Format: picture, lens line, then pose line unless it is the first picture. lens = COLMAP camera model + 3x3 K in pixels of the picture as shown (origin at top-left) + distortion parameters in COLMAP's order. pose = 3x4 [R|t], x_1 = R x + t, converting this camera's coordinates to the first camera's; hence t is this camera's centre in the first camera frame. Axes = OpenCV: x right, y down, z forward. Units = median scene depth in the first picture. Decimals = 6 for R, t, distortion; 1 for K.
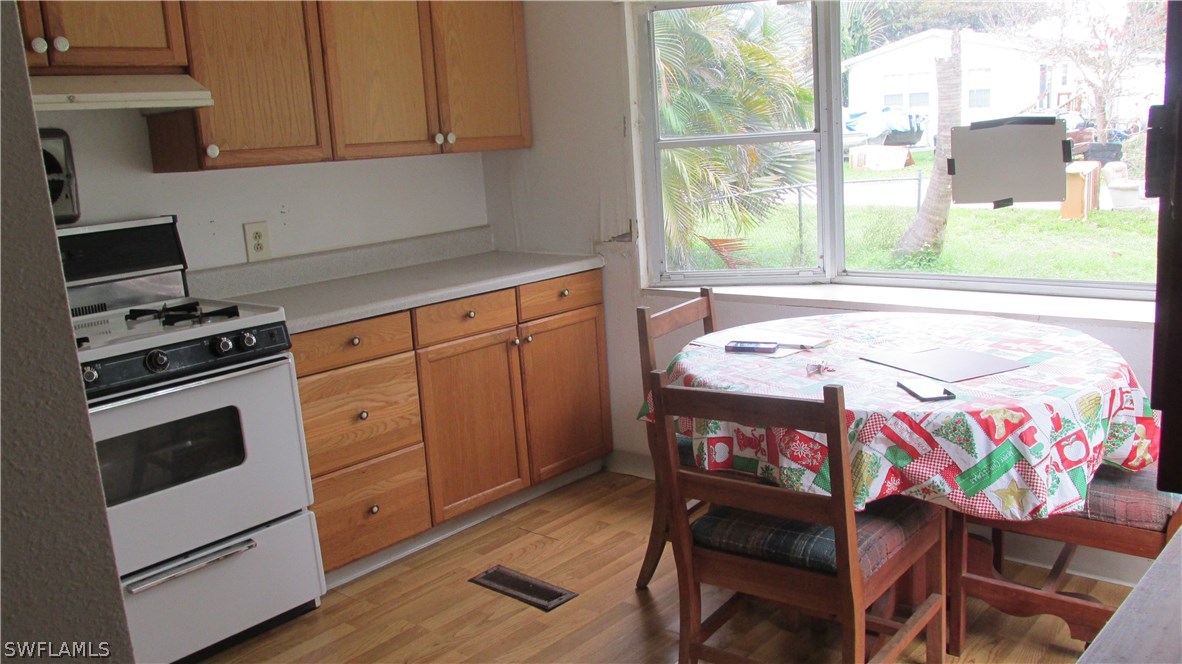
lens RADIAL K [[993.1, 0, 598.6], [0, 993.1, 330.5], [0, 0, 1]] dist [-0.013553, -0.003503]
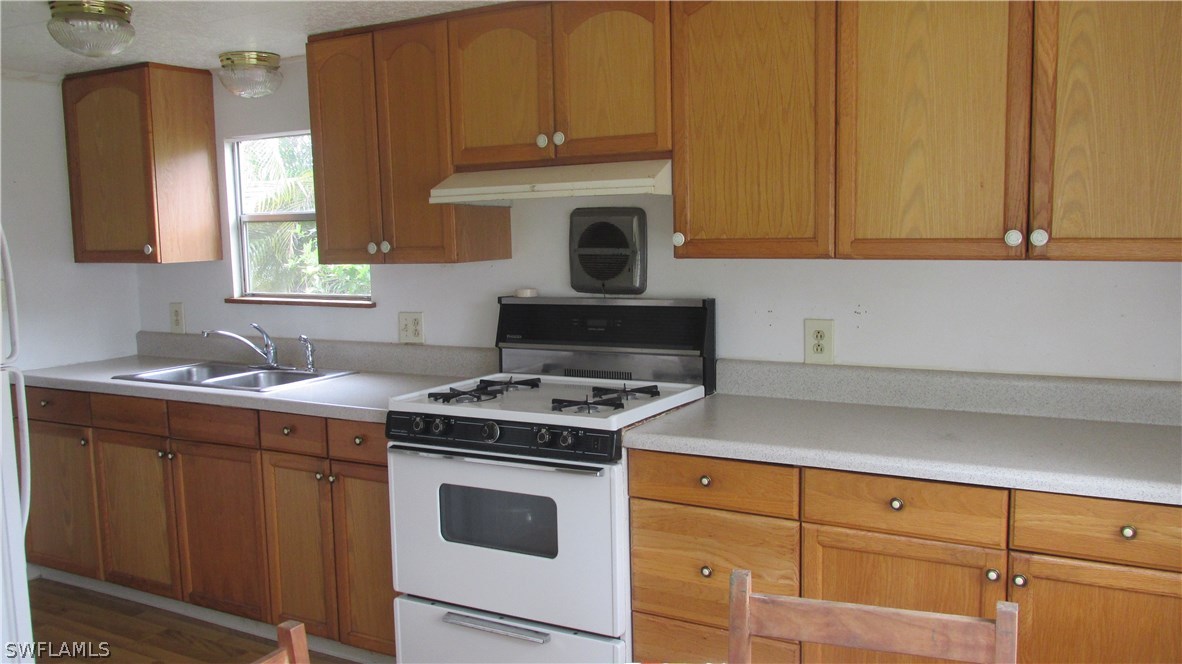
lens RADIAL K [[993.1, 0, 598.6], [0, 993.1, 330.5], [0, 0, 1]] dist [-0.013553, -0.003503]
pose [[0.199918, 0.163877, -0.966011, 0.490213], [-0.182923, 0.974823, 0.127515, -0.191319], [0.962586, 0.151213, 0.224861, 0.685766]]
